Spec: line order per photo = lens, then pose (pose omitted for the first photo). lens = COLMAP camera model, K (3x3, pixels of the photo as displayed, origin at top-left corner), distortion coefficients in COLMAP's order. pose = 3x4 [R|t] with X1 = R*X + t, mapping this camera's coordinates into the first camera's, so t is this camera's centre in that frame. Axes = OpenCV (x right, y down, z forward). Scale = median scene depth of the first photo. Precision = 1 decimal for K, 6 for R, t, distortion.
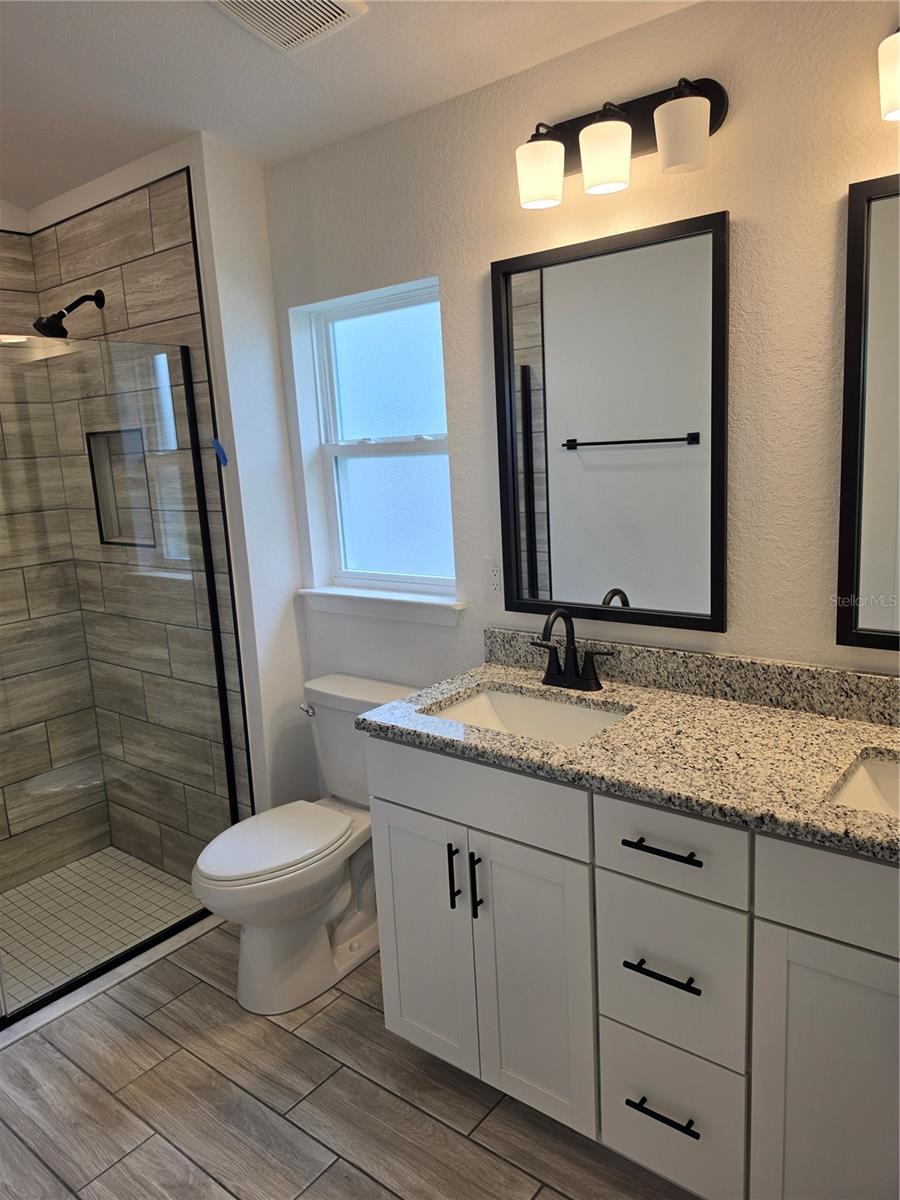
lens RADIAL K [[839.7, 0, 452.8], [0, 839.7, 598.3], [0, 0, 1]] dist [0.061025, -0.035324]
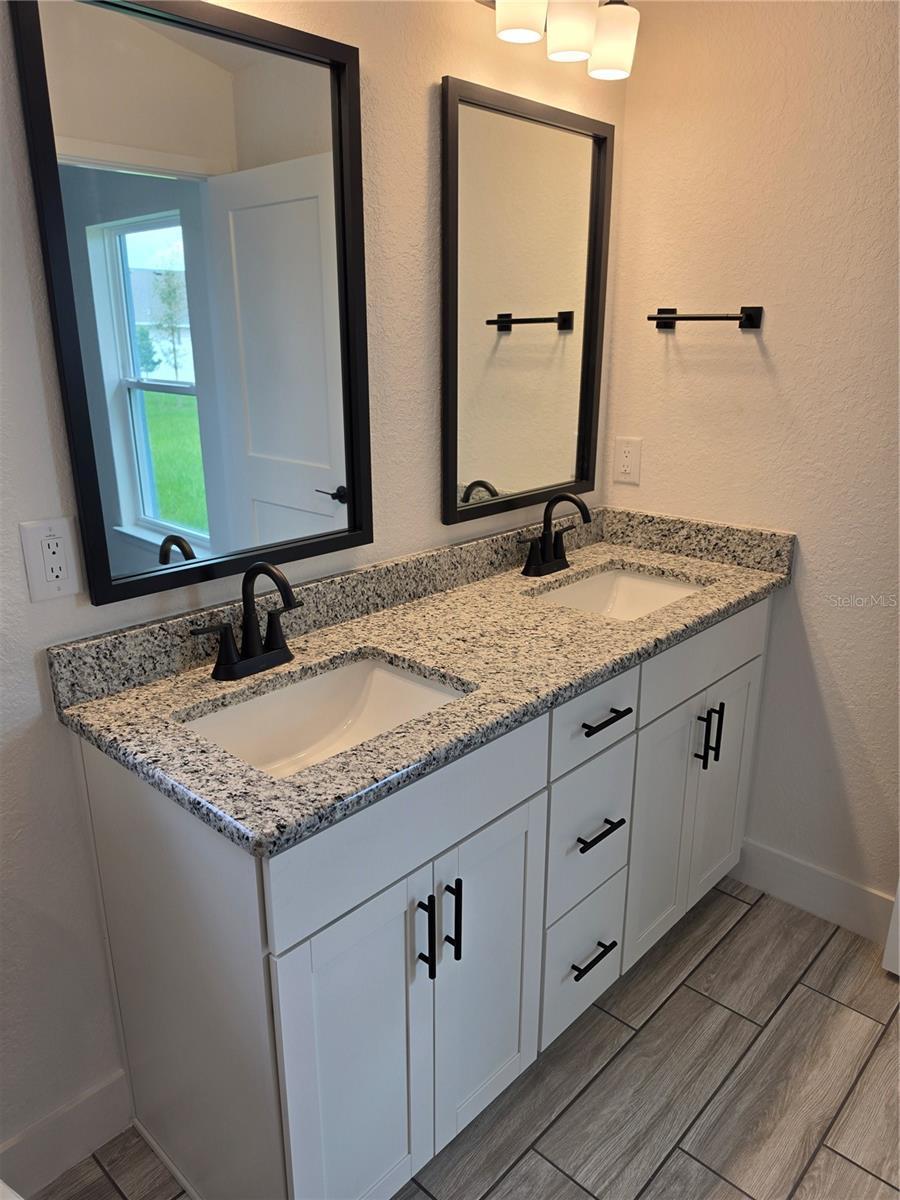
lens RADIAL K [[839.7, 0, 453.3], [0, 839.7, 603.7], [0, 0, 1]] dist [0.061025, -0.035324]
pose [[0.076284, -0.258182, 0.963080, -0.581953], [0.177557, 0.953974, 0.241677, -0.102328], [-0.981149, 0.152565, 0.118615, 0.808354]]
